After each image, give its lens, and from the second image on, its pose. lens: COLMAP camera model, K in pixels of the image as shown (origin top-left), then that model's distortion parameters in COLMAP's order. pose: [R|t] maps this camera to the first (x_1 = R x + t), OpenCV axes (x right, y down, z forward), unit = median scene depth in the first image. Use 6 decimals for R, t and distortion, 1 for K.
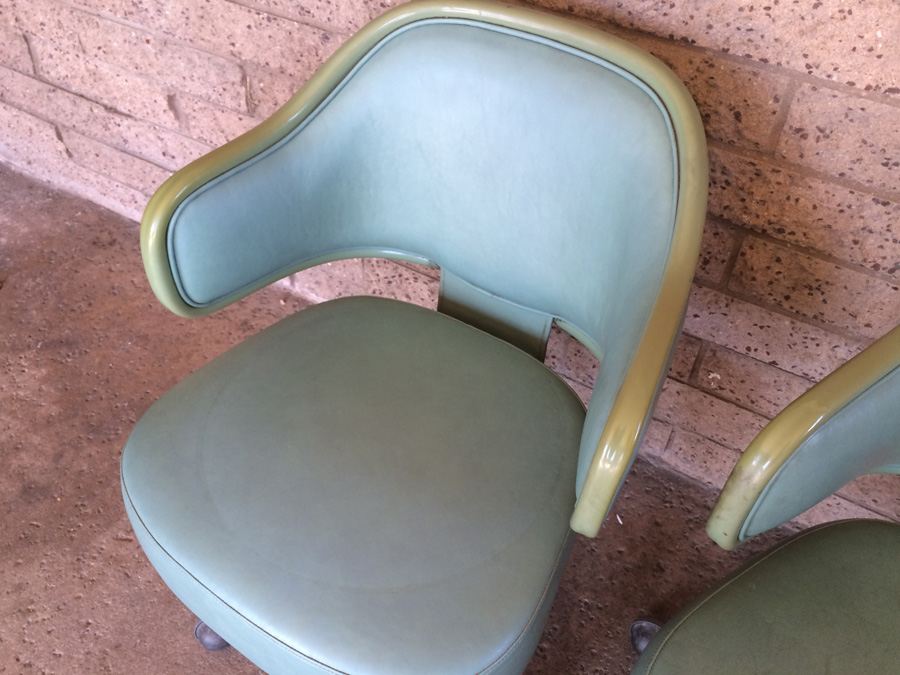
lens RADIAL K [[765.5, 0, 451.8], [0, 765.5, 333.6], [0, 0, 1]] dist [0.084609, -0.117274]
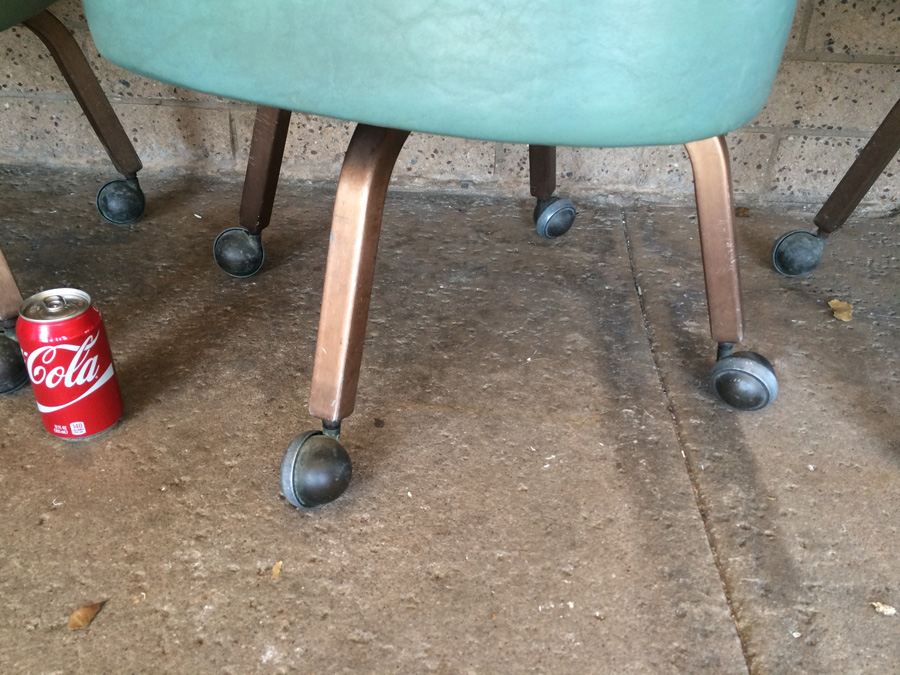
lens RADIAL K [[765.5, 0, 451.0], [0, 765.5, 331.4], [0, 0, 1]] dist [0.084609, -0.117274]
pose [[0.886993, -0.211943, 0.410273, 0.093909], [0.316232, 0.926223, -0.205202, 0.692259], [-0.336513, 0.311754, 0.888577, 0.183944]]
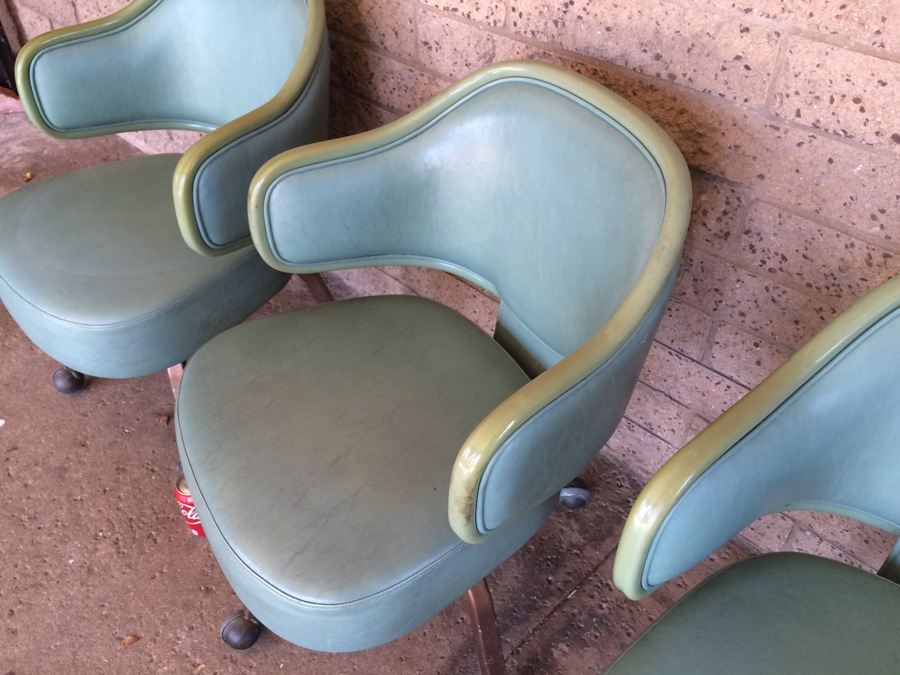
lens RADIAL K [[765.5, 0, 453.7], [0, 765.5, 338.4], [0, 0, 1]] dist [0.084609, -0.117274]
pose [[0.974949, 0.137594, -0.174761, 0.611601], [-0.151725, 0.985928, -0.070188, 0.288200], [0.162644, 0.094946, 0.982106, -0.291804]]
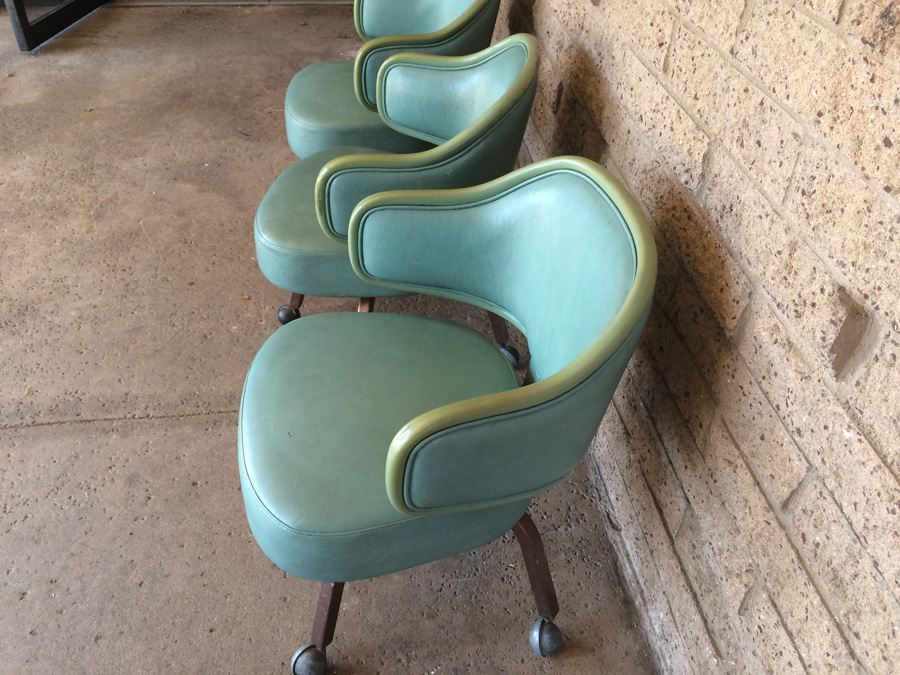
lens RADIAL K [[765.5, 0, 452.2], [0, 765.5, 342.3], [0, 0, 1]] dist [0.084609, -0.117274]
pose [[0.608400, 0.512952, -0.605582, 1.539699], [-0.602989, 0.794888, 0.067506, 0.345339], [0.515998, 0.324089, 0.792914, -0.470306]]
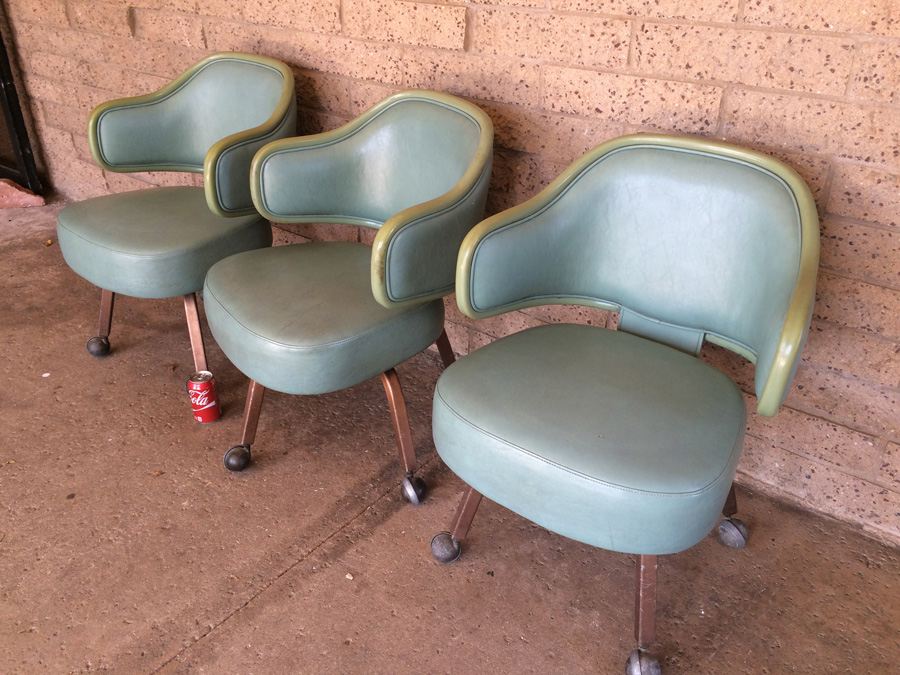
lens RADIAL K [[765.5, 0, 453.9], [0, 765.5, 342.6], [0, 0, 1]] dist [0.084609, -0.117274]
pose [[0.990393, 0.069452, -0.119575, 0.797499], [-0.102132, 0.950356, -0.293927, 0.827873], [0.093225, 0.303315, 0.948319, -0.757496]]
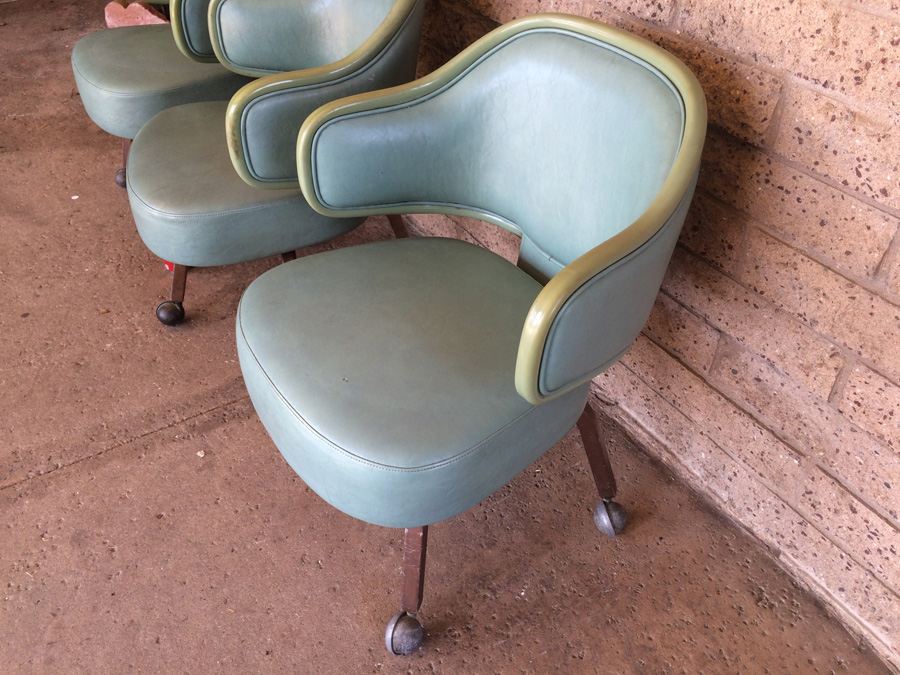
lens RADIAL K [[765.5, 0, 452.7], [0, 765.5, 342.6], [0, 0, 1]] dist [0.084609, -0.117274]
pose [[0.883186, 0.296327, -0.363556, 1.278333], [-0.342994, 0.936747, -0.069712, 0.610995], [0.319902, 0.186266, 0.928960, -0.517412]]
